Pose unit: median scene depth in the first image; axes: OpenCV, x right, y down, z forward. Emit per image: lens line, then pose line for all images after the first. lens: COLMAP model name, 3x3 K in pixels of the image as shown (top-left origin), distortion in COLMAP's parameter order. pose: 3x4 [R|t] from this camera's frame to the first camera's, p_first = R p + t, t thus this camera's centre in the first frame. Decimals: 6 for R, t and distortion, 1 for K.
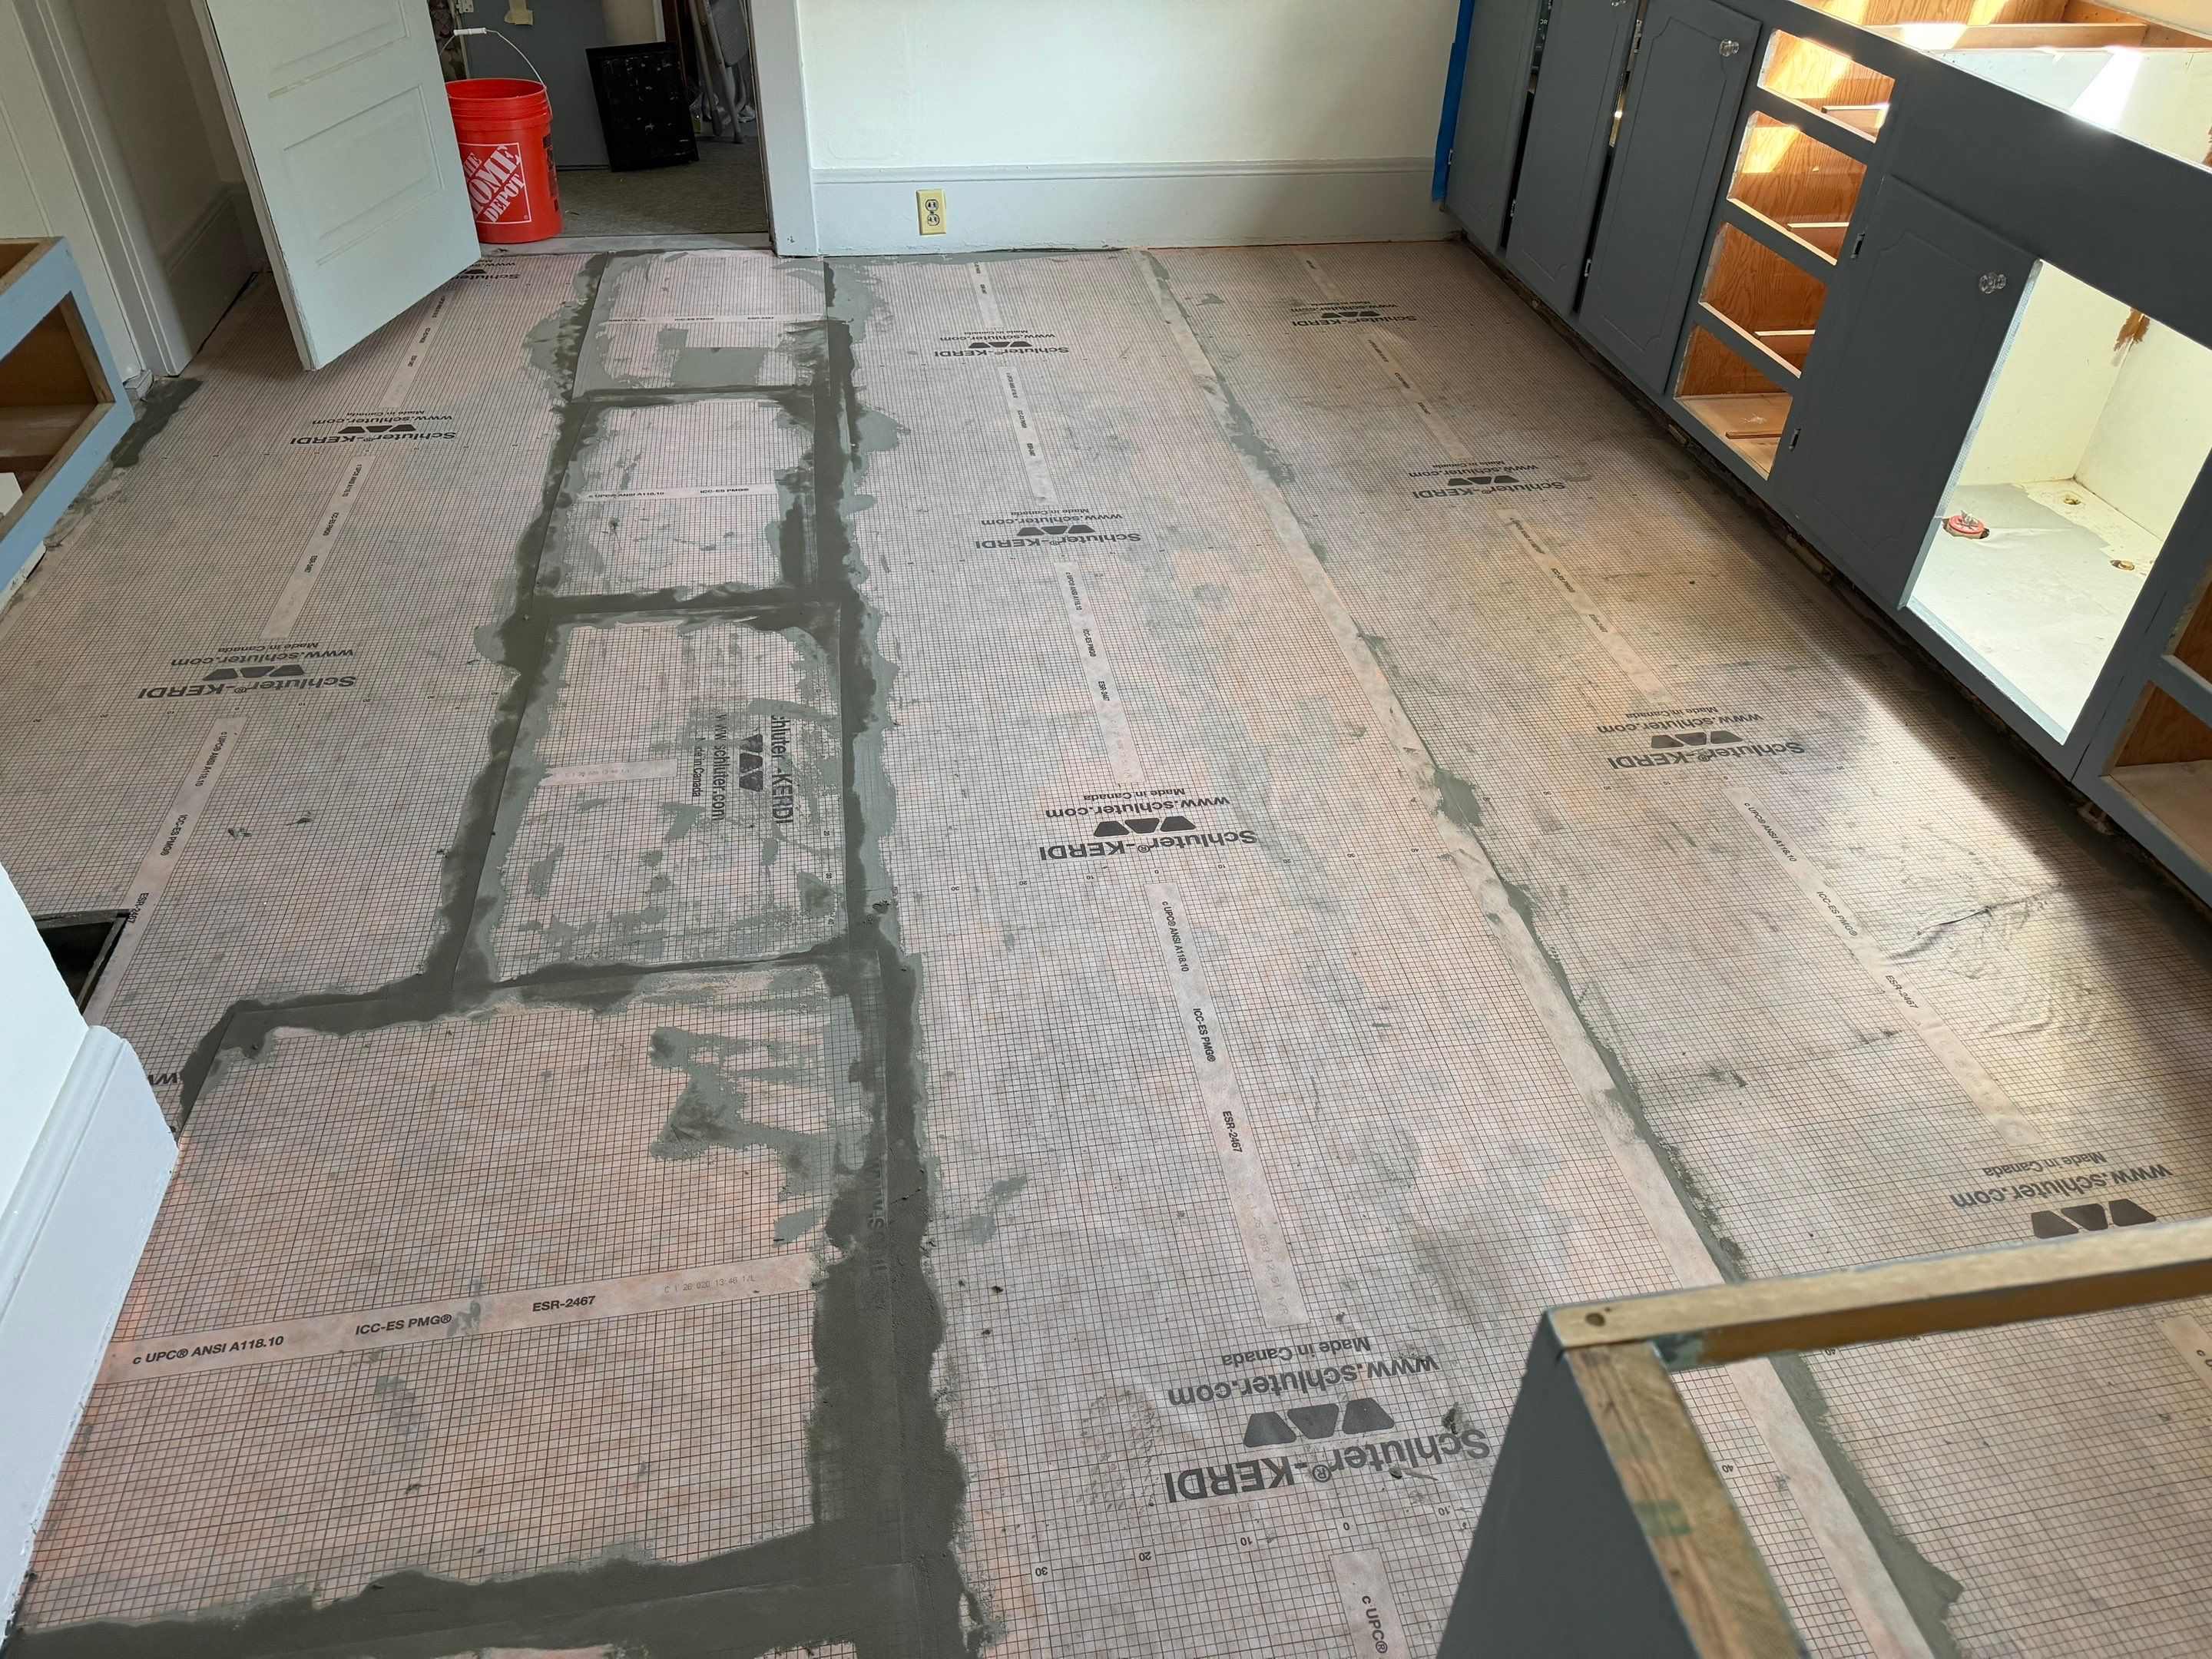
lens RADIAL K [[1563.2, 0, 1108.3], [0, 1563.2, 820.5], [0, 0, 1]] dist [0.074333, -0.087838]
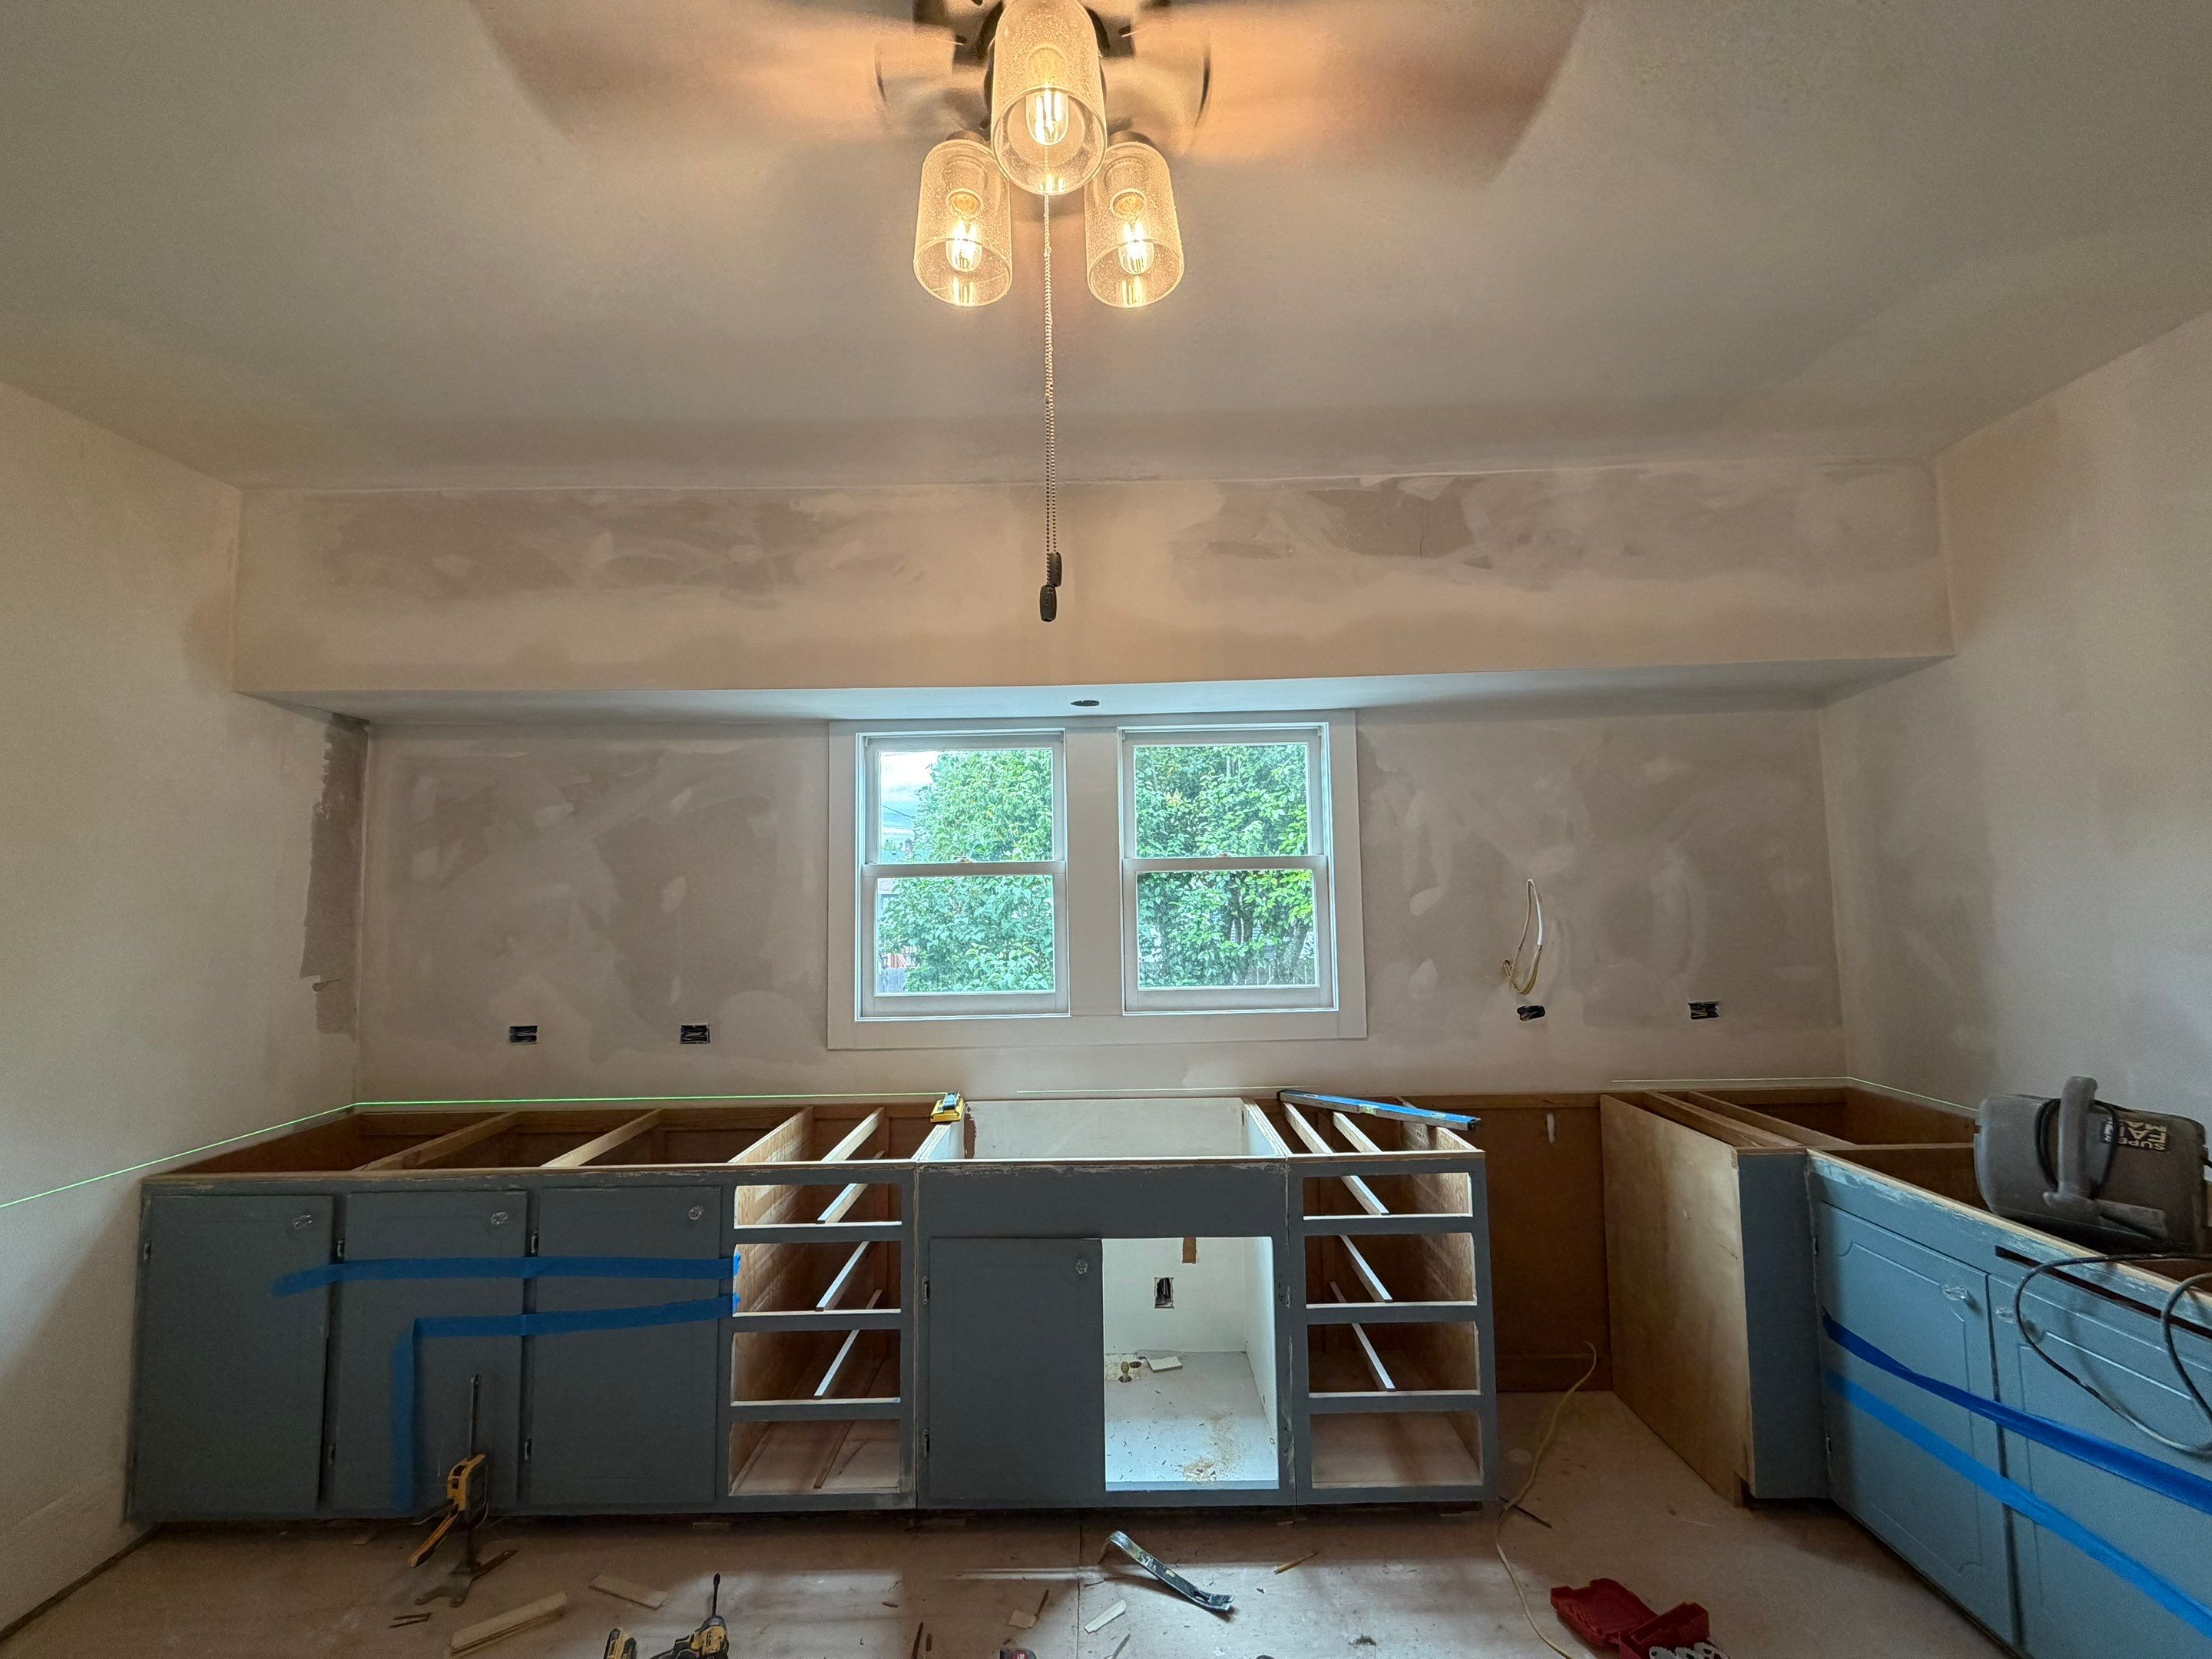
lens RADIAL K [[872.9, 0, 1100.7], [0, 872.9, 826.0], [0, 0, 1]] dist [-0.000096, -0.000382]
pose [[0.172906, 0.043729, 0.983967, -0.315574], [0.620205, 0.771247, -0.143260, -0.542110], [-0.765146, 0.635032, 0.106232, 0.620965]]
